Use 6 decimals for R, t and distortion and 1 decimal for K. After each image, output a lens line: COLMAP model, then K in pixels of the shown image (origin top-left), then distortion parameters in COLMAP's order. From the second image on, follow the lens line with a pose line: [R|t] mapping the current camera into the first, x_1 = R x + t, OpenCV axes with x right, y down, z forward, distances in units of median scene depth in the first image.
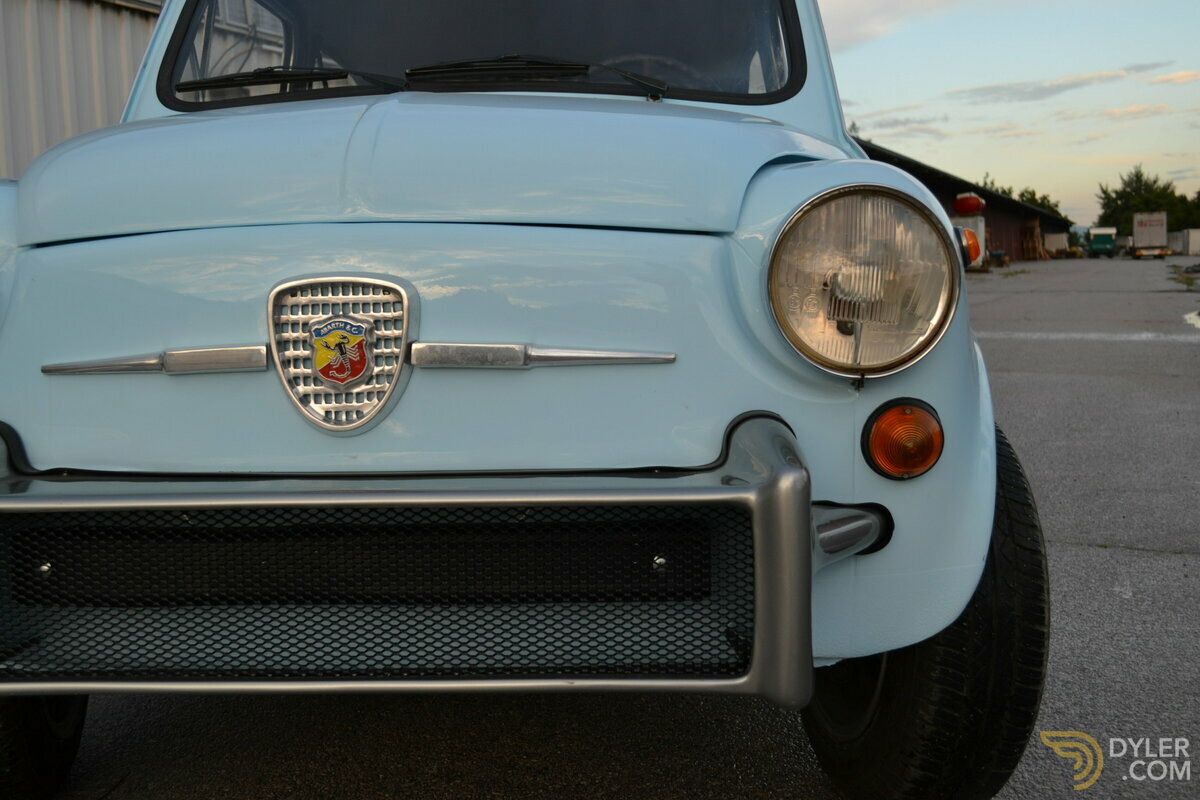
lens RADIAL K [[1342.3, 0, 599.0], [0, 1342.3, 400.3], [0, 0, 1]] dist [0.004496, 0.000000]
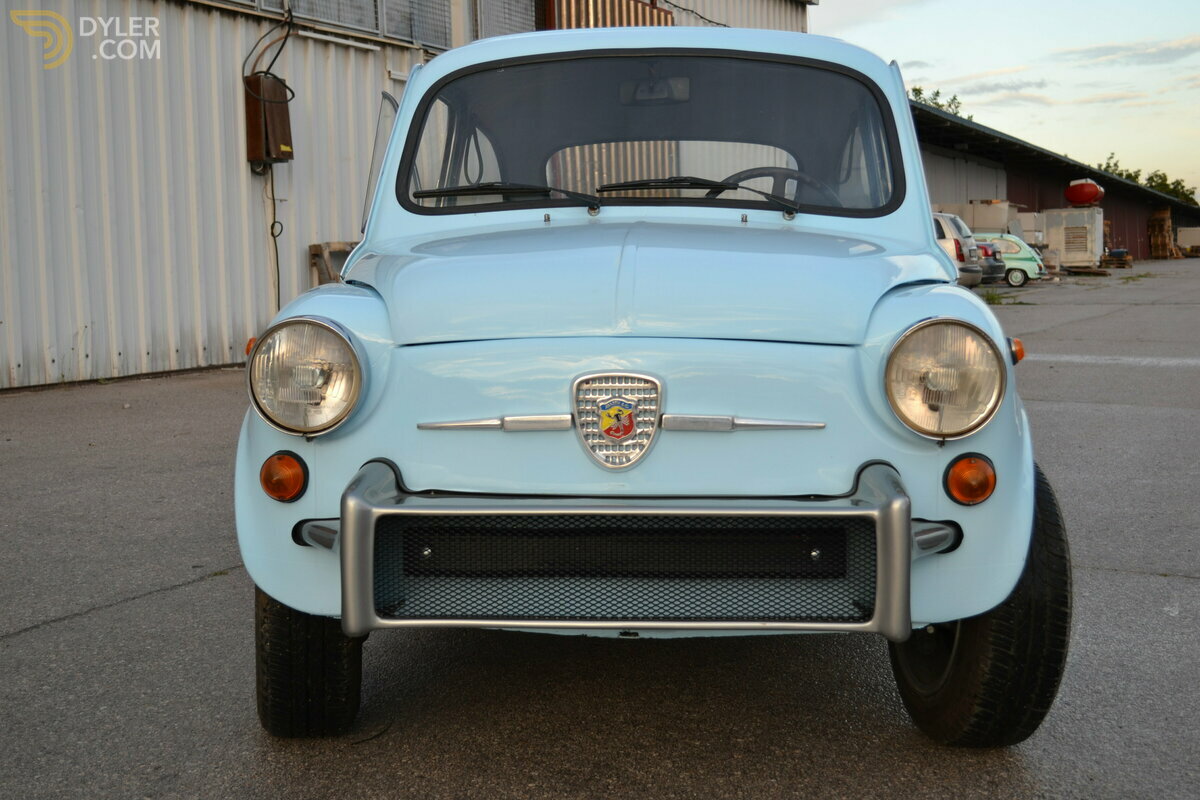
lens RADIAL K [[1688.0, 0, 601.3], [0, 1688.0, 399.1], [0, 0, 1]] dist [-0.004468, 0.000000]
pose [[0.999805, 0.014711, -0.013146, -0.172689], [-0.014847, 0.999837, -0.010306, -0.036520], [0.012993, 0.010499, 0.999860, -0.943586]]
